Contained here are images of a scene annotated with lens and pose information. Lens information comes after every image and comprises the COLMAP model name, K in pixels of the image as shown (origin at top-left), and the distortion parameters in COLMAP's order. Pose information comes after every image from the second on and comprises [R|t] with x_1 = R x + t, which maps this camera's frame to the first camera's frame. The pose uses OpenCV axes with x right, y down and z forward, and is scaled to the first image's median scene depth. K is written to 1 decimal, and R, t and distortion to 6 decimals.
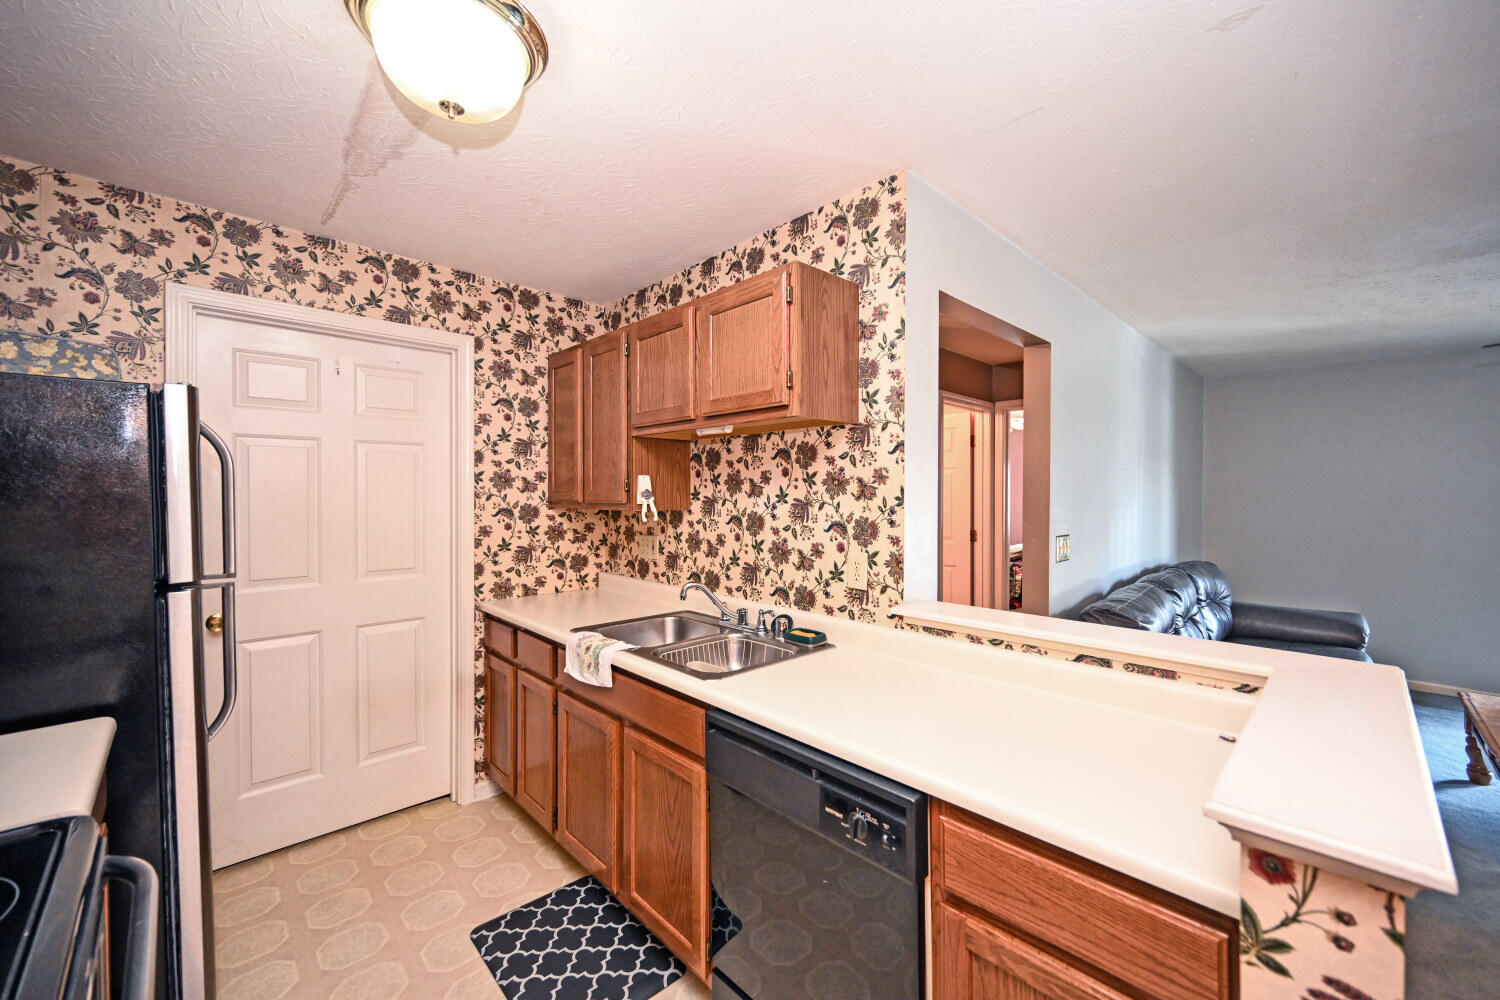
lens RADIAL K [[593.6, 0, 759.7], [0, 593.6, 497.3], [0, 0, 1]] dist [0.000444, -0.001031]
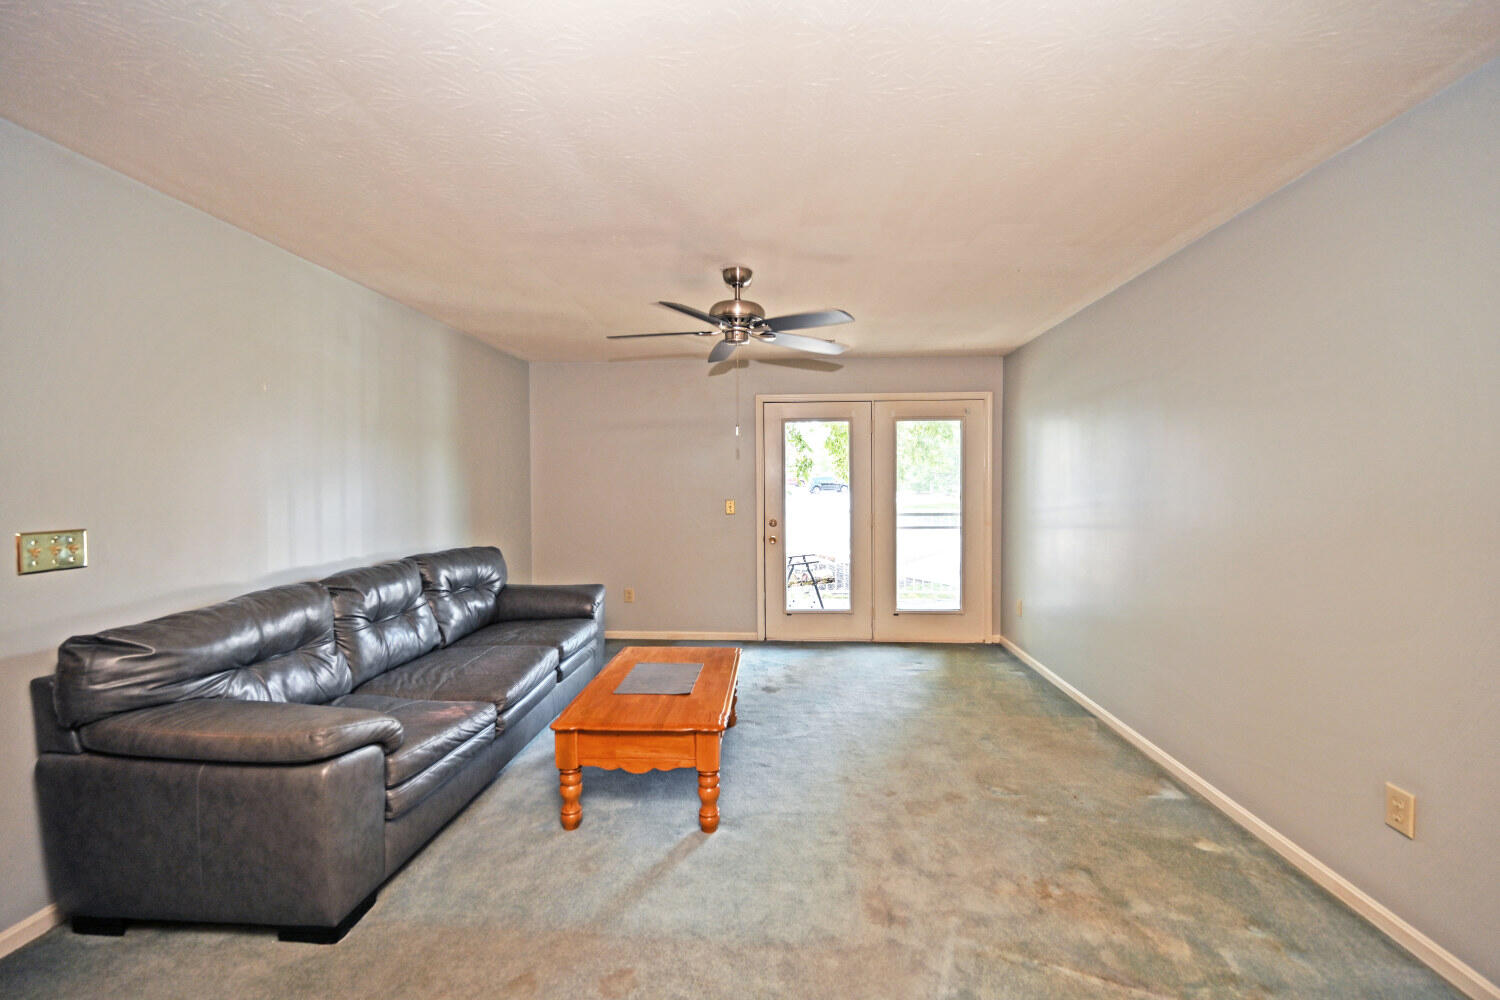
lens RADIAL K [[593.6, 0, 757.5], [0, 593.6, 497.6], [0, 0, 1]] dist [0.000444, -0.001031]
pose [[0.738071, -0.020625, 0.674407, 0.809369], [0.009166, 0.999747, 0.020544, 0.026101], [-0.674660, -0.008981, 0.738074, -0.011859]]
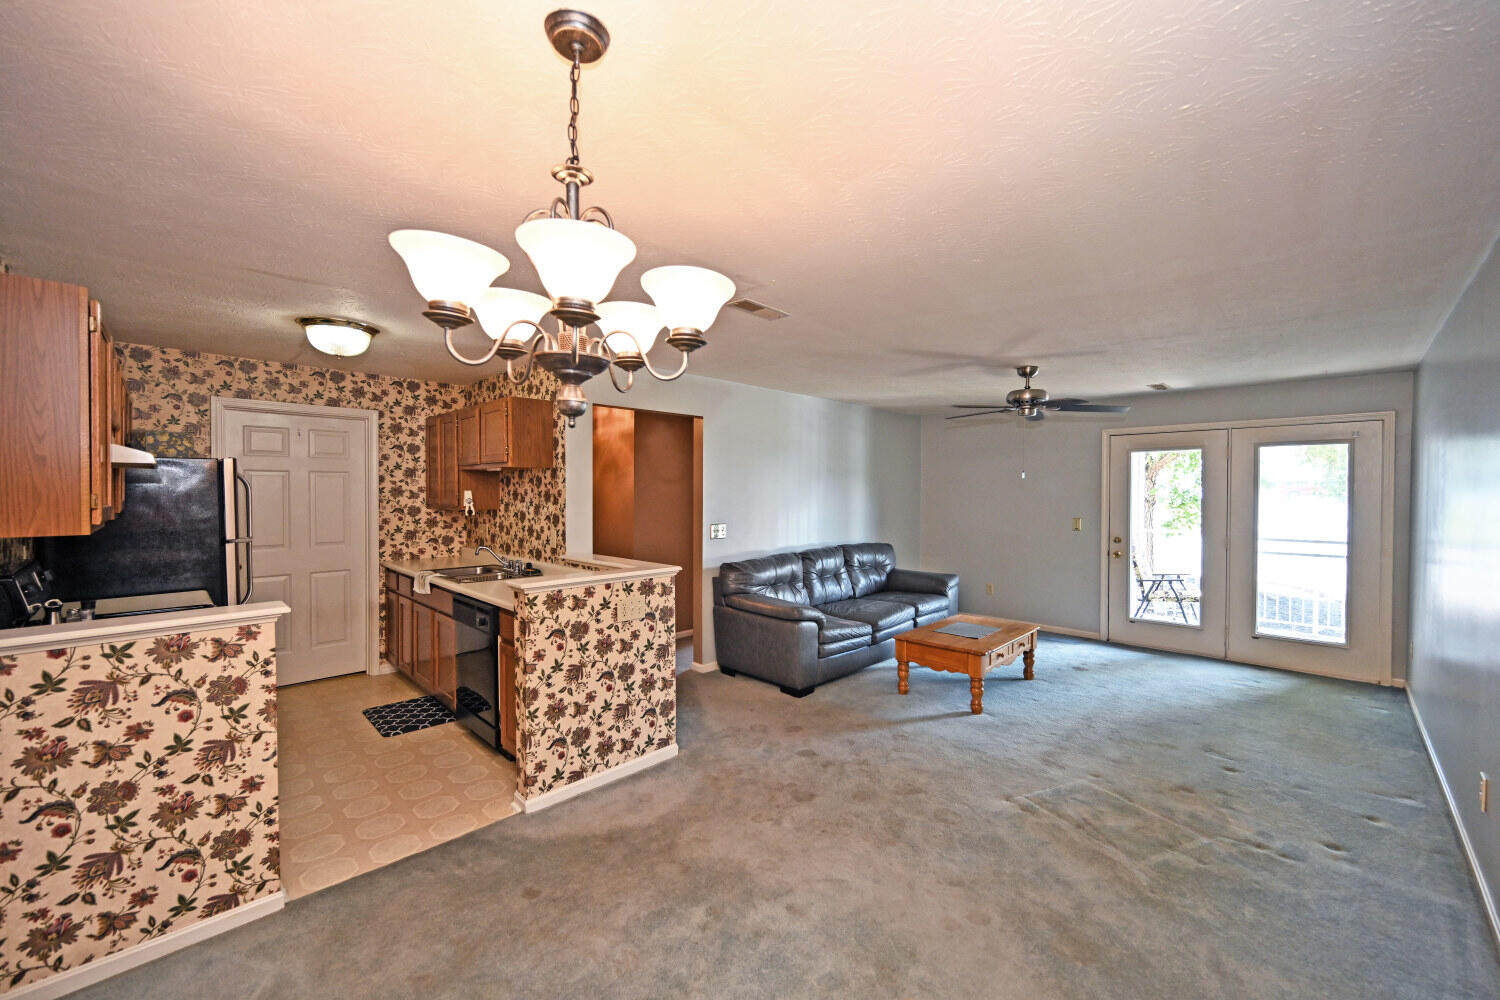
lens RADIAL K [[593.6, 0, 749.2], [0, 593.6, 500.5], [0, 0, 1]] dist [0.000444, -0.001031]
pose [[0.999887, 0.000604, 0.015003, 0.726196], [-0.000741, 0.999958, 0.009145, -0.026762], [-0.014996, -0.009156, 0.999846, -0.954374]]
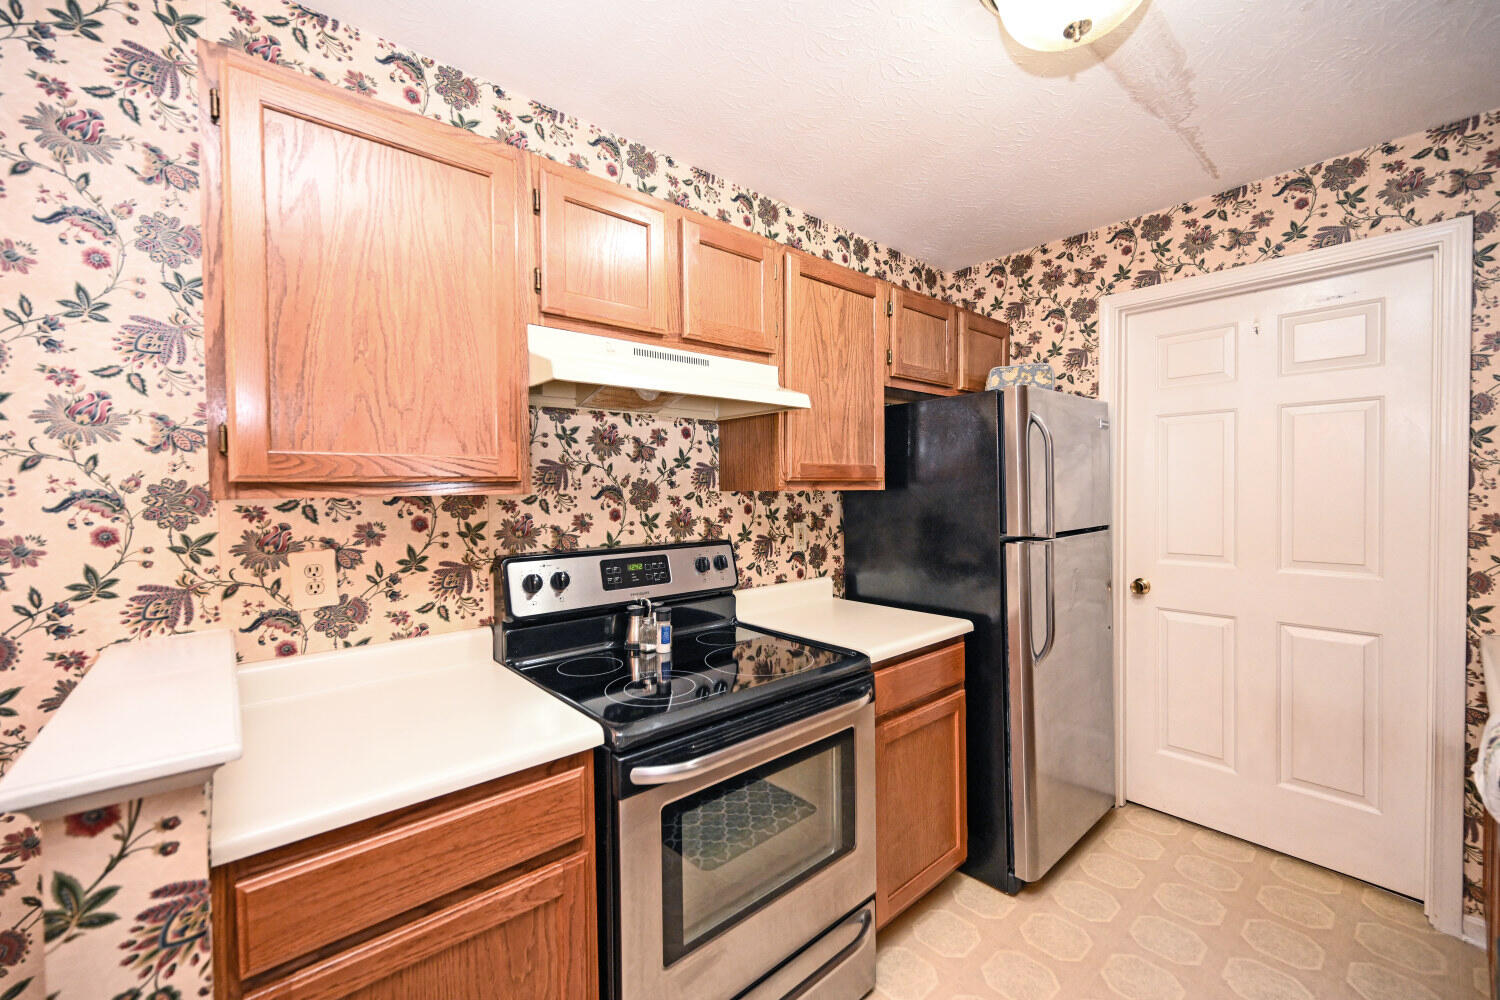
lens RADIAL K [[593.6, 0, 752.5], [0, 593.6, 498.8], [0, 0, 1]] dist [0.000444, -0.001031]
pose [[-0.054473, 0.017640, -0.998359, 0.241589], [0.004037, 0.999840, 0.017446, 0.023060], [0.998507, -0.003080, -0.054536, 0.324072]]
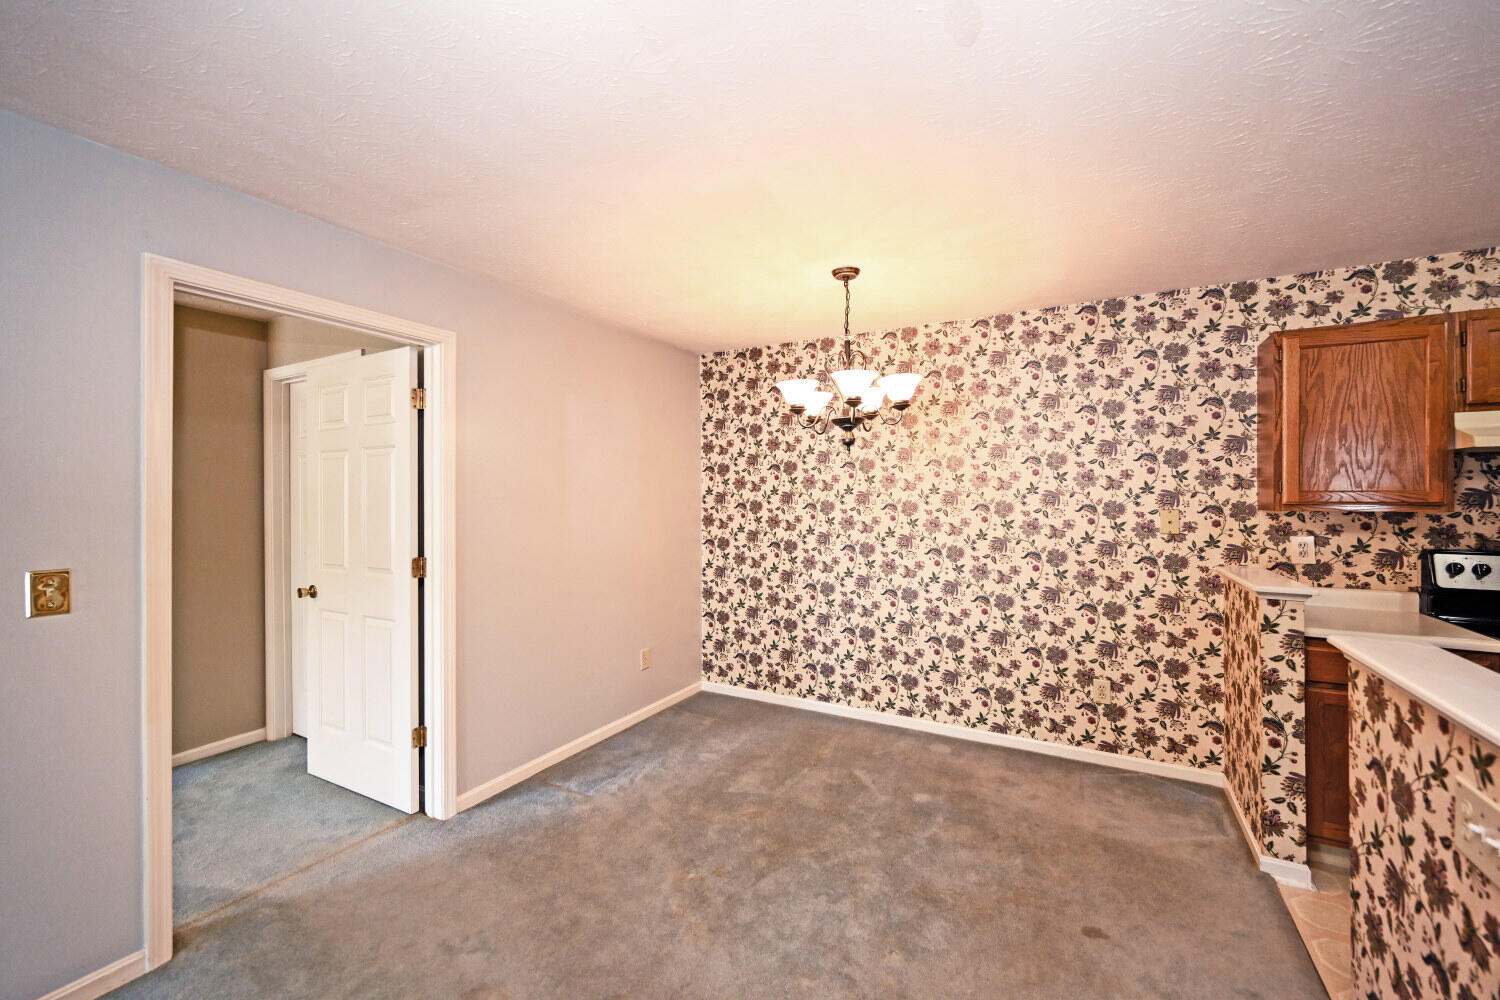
lens RADIAL K [[593.6, 0, 766.5], [0, 593.6, 499.6], [0, 0, 1]] dist [0.000444, -0.001031]
pose [[-0.952118, 0.002281, -0.305721, 1.112482], [-0.001718, 0.999916, 0.012810, -0.005256], [0.305725, 0.012722, -0.952035, 0.681779]]
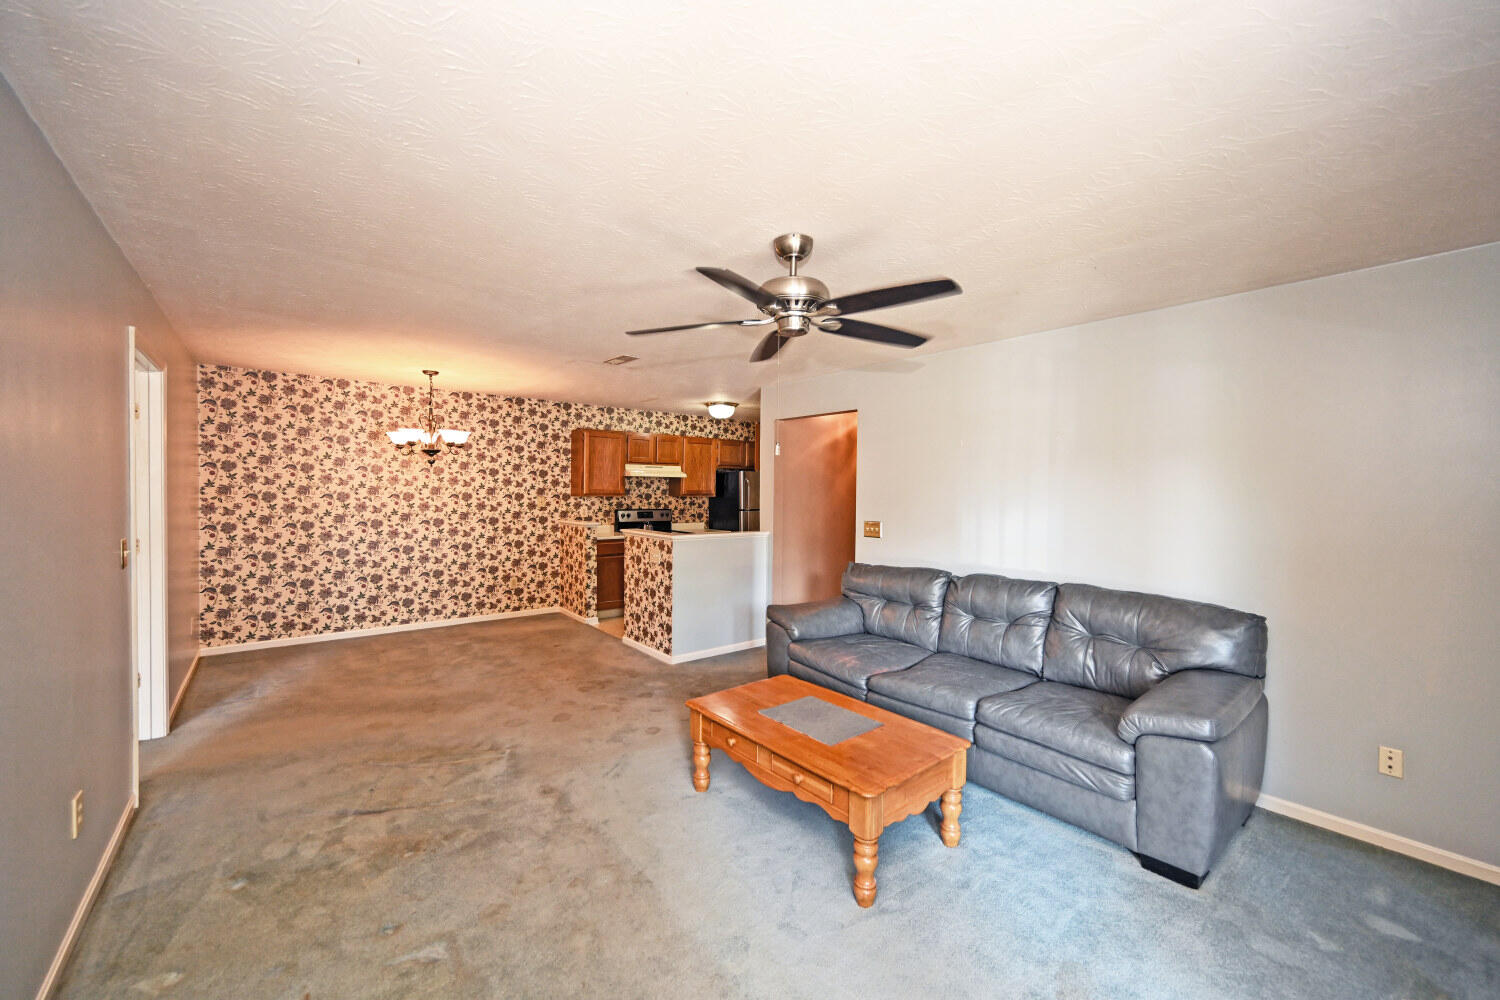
lens RADIAL K [[593.6, 0, 764.0], [0, 593.6, 498.0], [0, 0, 1]] dist [0.000444, -0.001031]
pose [[-0.066783, 0.016417, -0.997632, 2.804571], [-0.021273, 0.999614, 0.017874, -0.037971], [0.997541, 0.022416, -0.066408, 1.026398]]
